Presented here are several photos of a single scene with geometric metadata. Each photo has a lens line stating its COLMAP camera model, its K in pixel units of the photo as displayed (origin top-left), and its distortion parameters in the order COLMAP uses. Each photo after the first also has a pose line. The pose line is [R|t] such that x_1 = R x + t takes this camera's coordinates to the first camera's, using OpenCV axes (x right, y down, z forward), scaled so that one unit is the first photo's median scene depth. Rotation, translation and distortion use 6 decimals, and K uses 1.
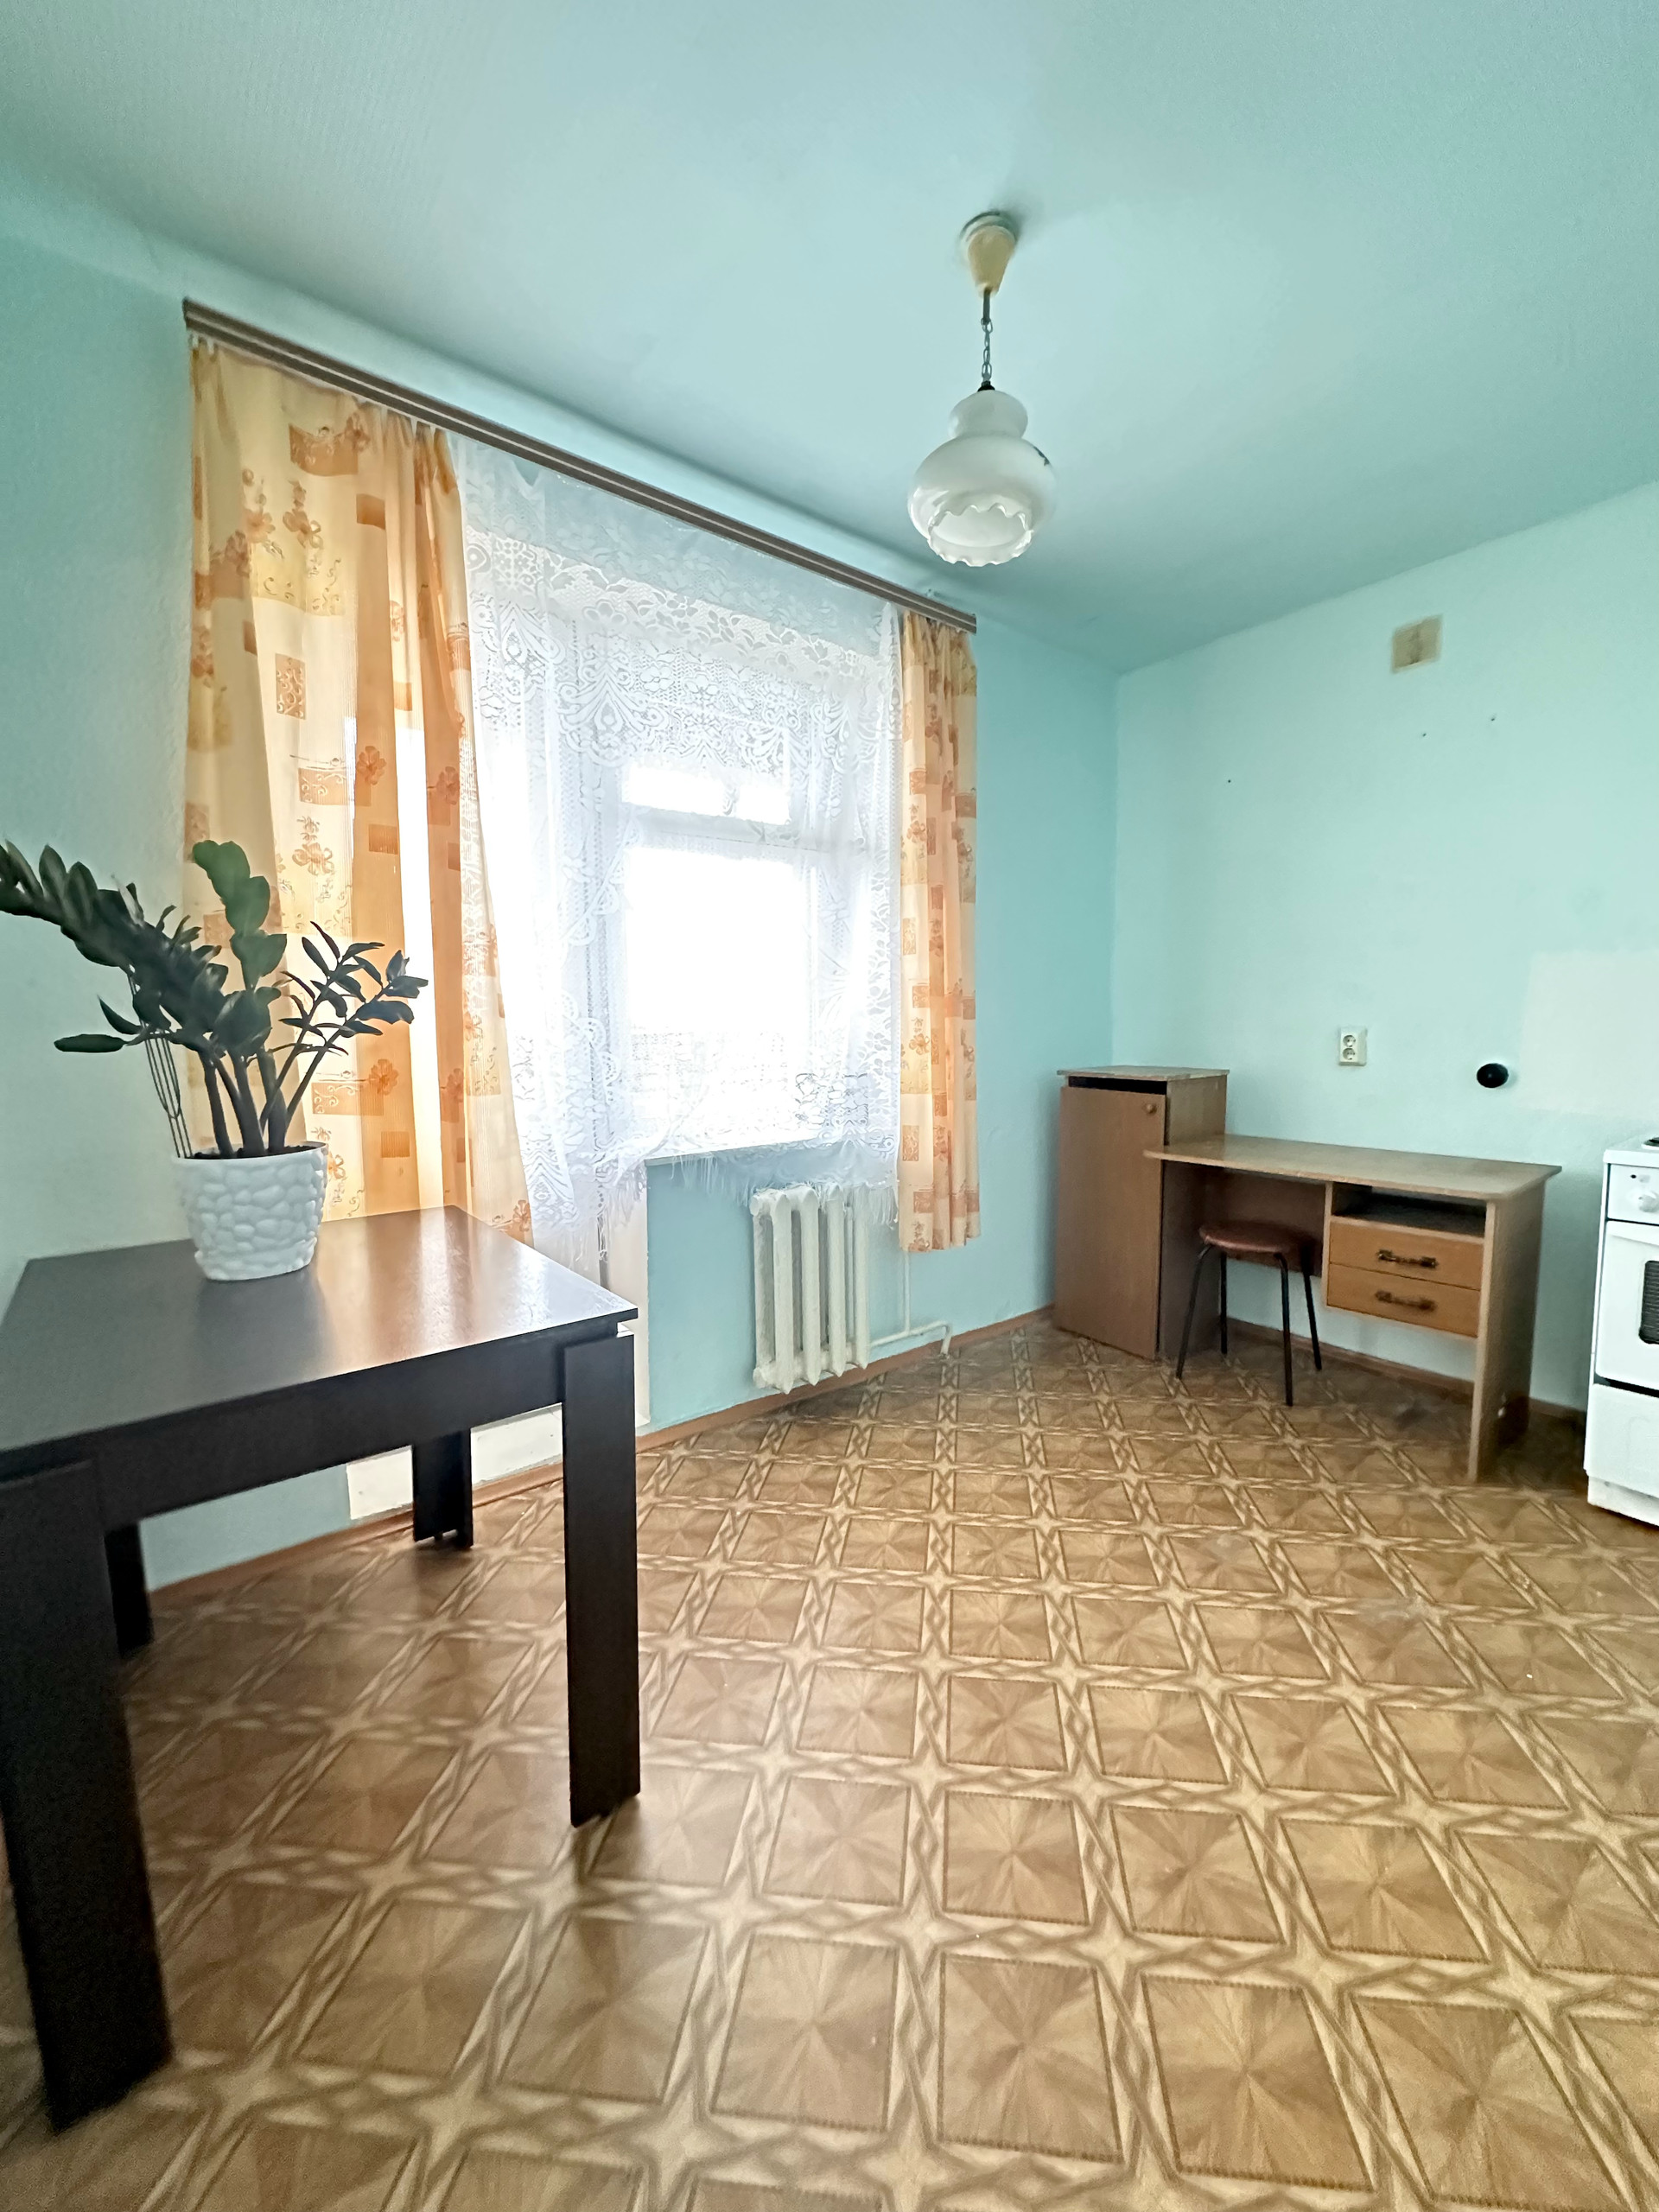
lens RADIAL K [[877.4, 0, 829.5], [0, 877.4, 1106.0], [0, 0, 1]] dist [0.000912, -0.000081]
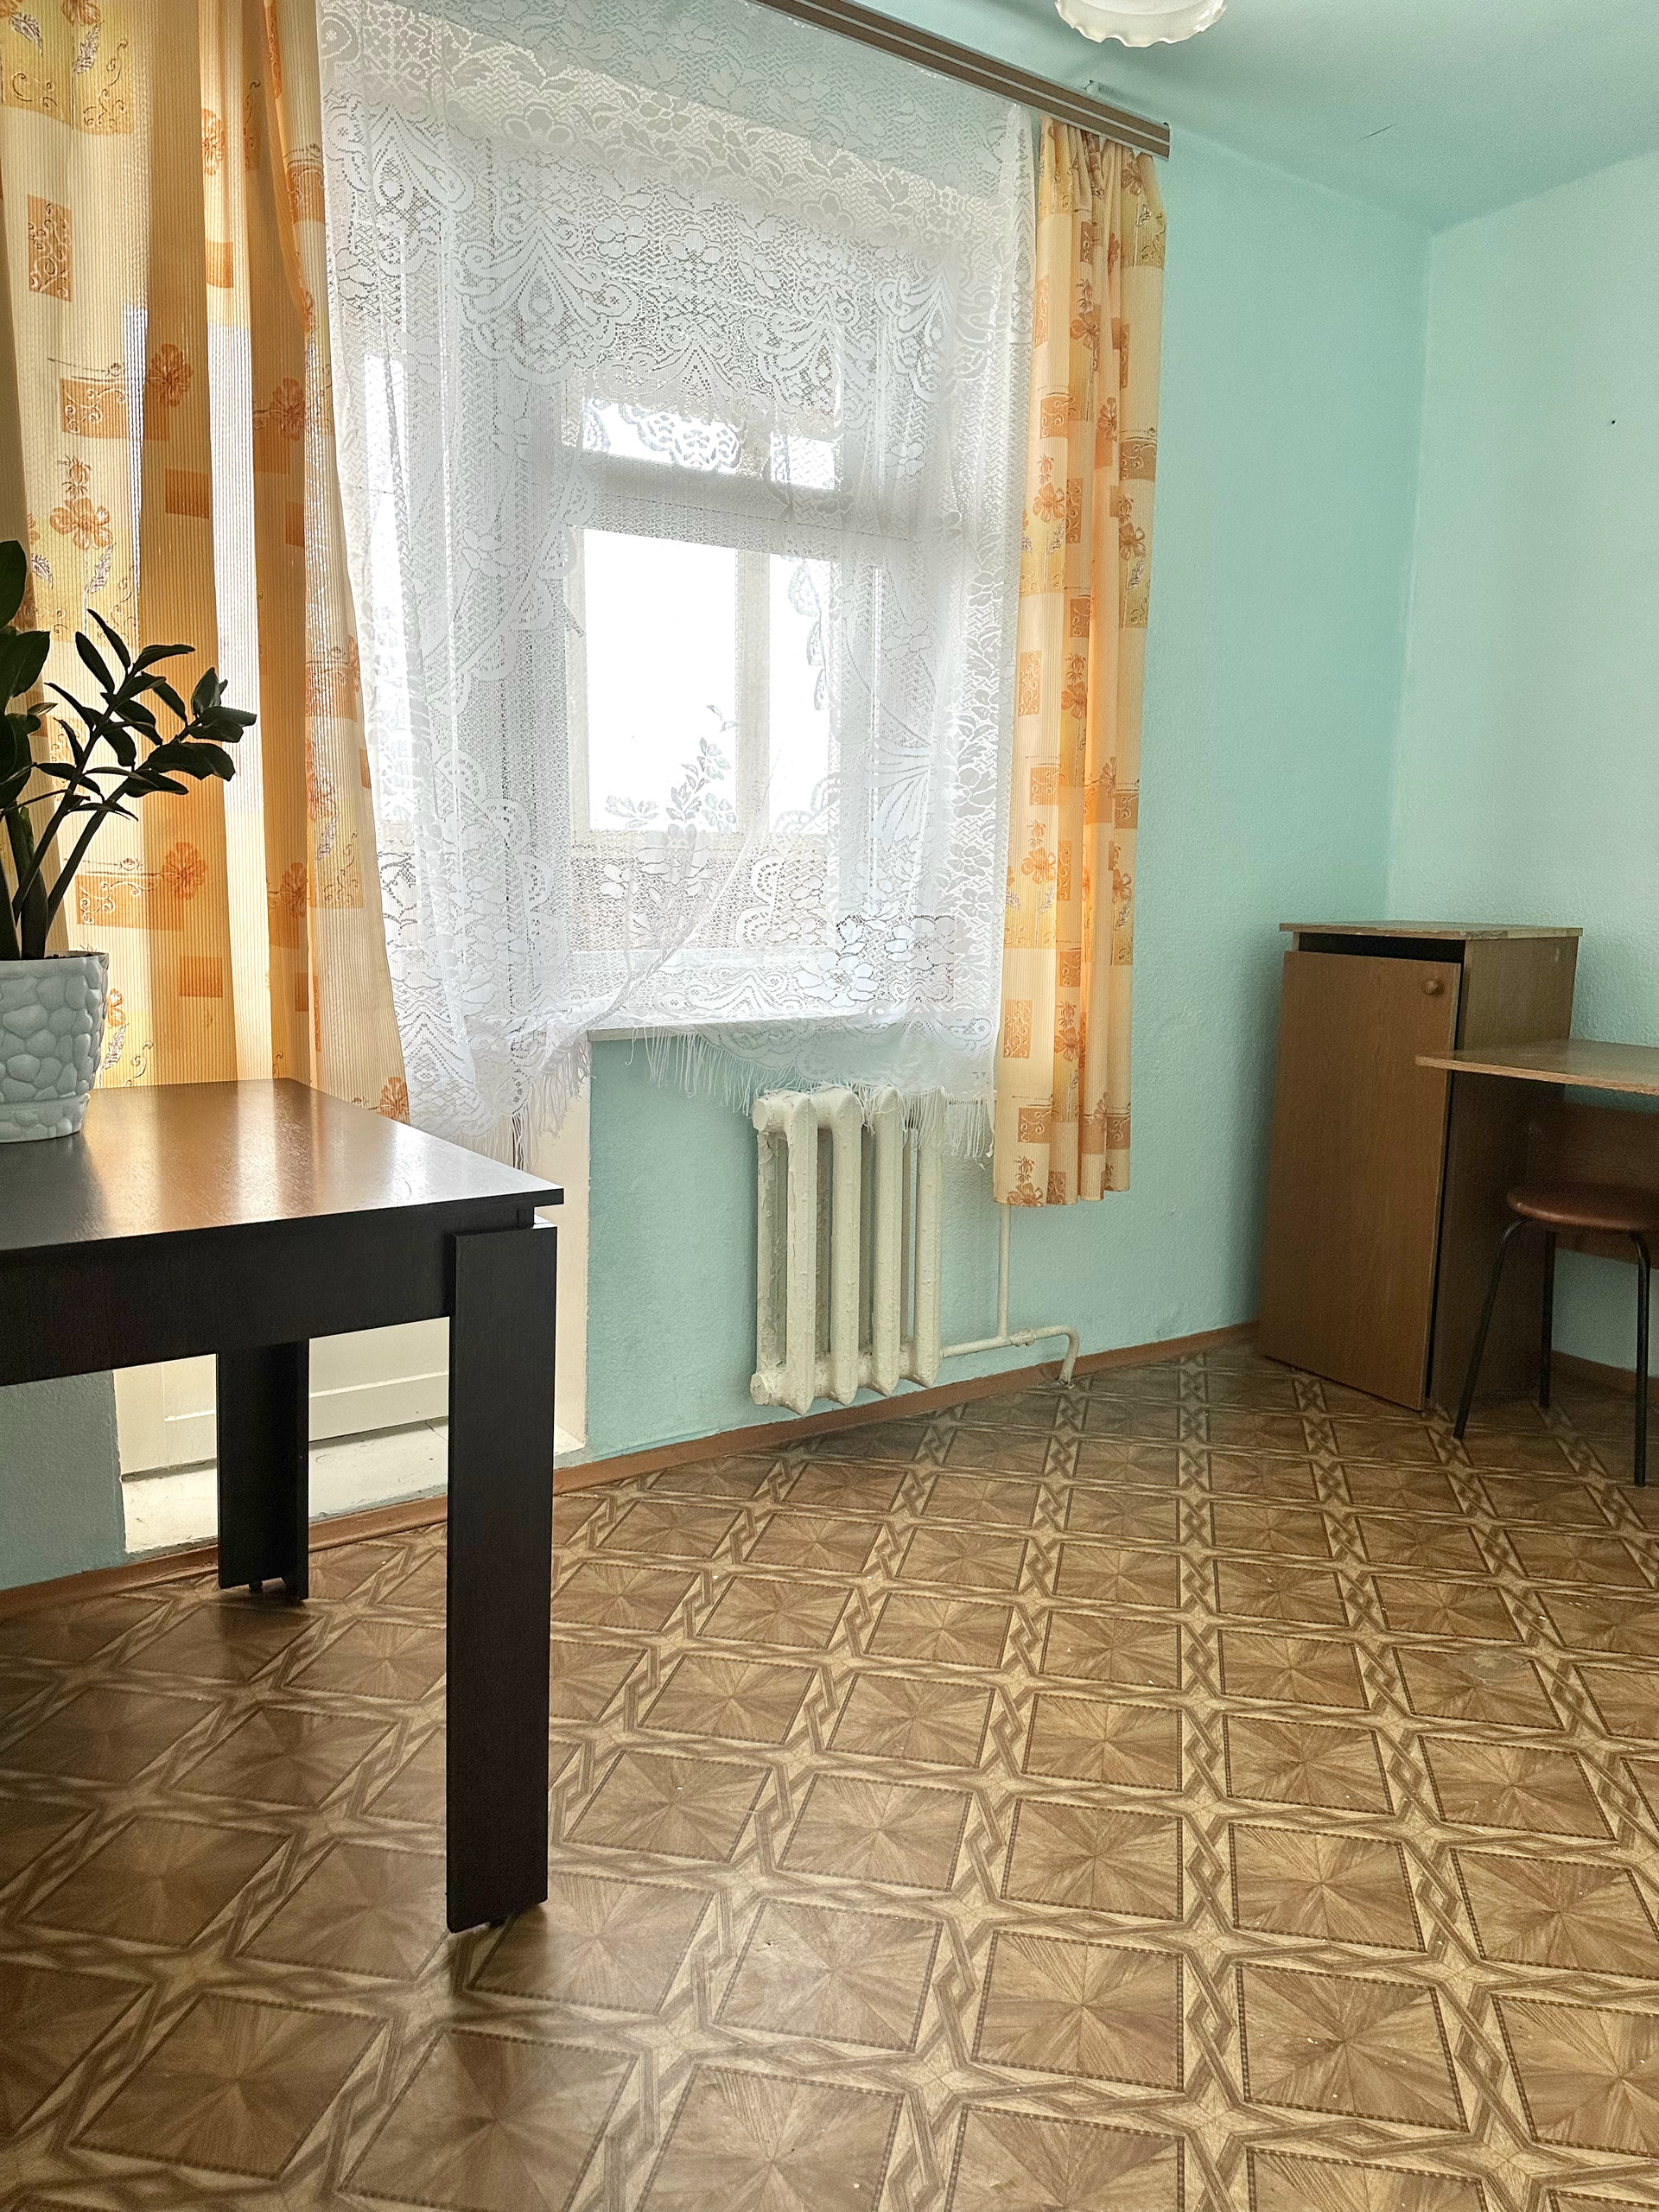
lens RADIAL K [[1549.5, 0, 829.5], [0, 1549.5, 1106.0], [0, 0, 1]] dist [0.080482, -0.100362]
pose [[0.997556, 0.034455, -0.060779, 0.037488], [-0.031377, 0.998211, 0.050898, 0.059536], [0.062424, -0.048867, 0.996853, -0.117408]]
